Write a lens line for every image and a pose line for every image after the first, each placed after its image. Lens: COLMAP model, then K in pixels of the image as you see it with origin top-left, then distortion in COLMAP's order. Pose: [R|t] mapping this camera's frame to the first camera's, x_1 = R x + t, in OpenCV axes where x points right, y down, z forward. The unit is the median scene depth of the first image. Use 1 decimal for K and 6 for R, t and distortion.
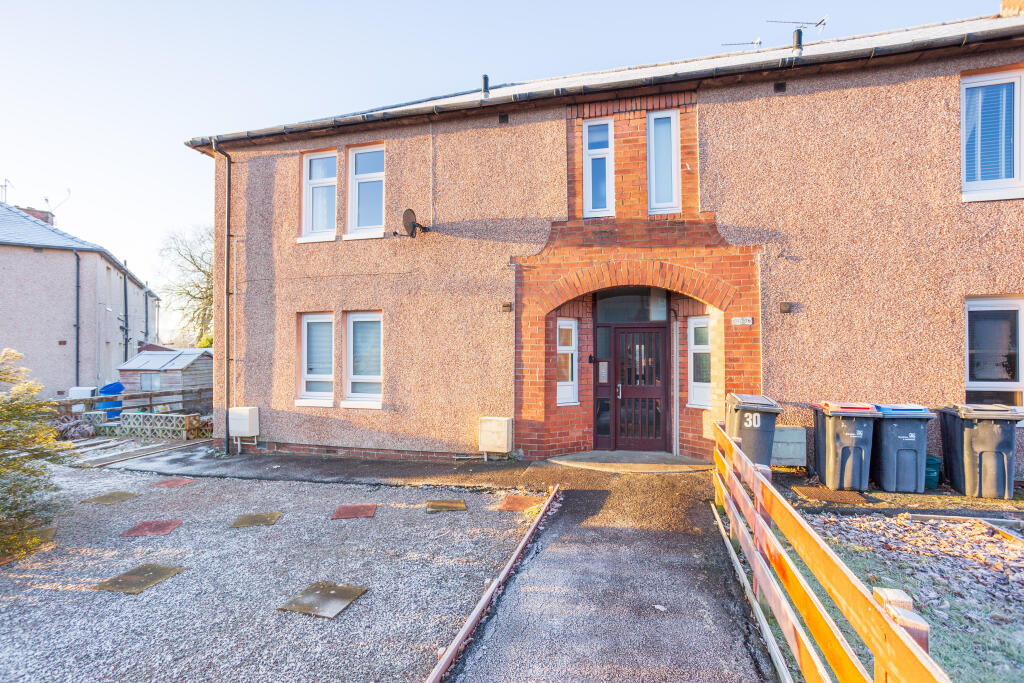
lens RADIAL K [[525.9, 0, 512.0], [0, 525.9, 341.5], [0, 0, 1]] dist [-0.059795, 0.048971]
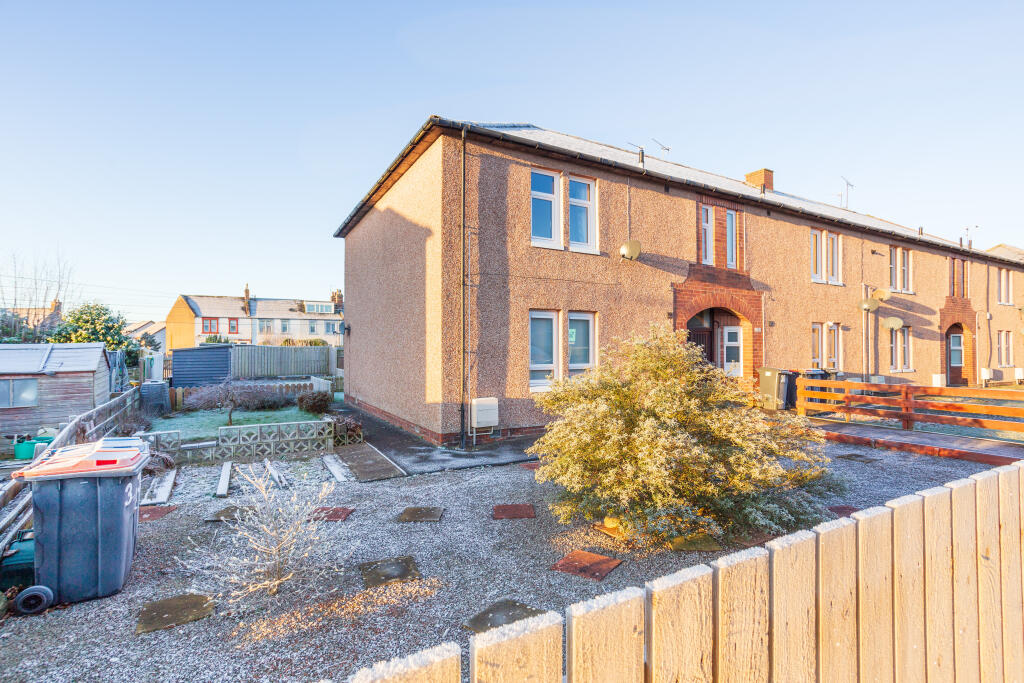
lens RADIAL K [[487.5, 0, 504.7], [0, 487.5, 340.6], [0, 0, 1]] dist [-0.044823, 0.027380]
pose [[0.713388, 0.014658, 0.700616, -1.326869], [-0.010935, 0.999892, -0.009785, 0.026413], [-0.700684, -0.000681, 0.713471, 0.335825]]
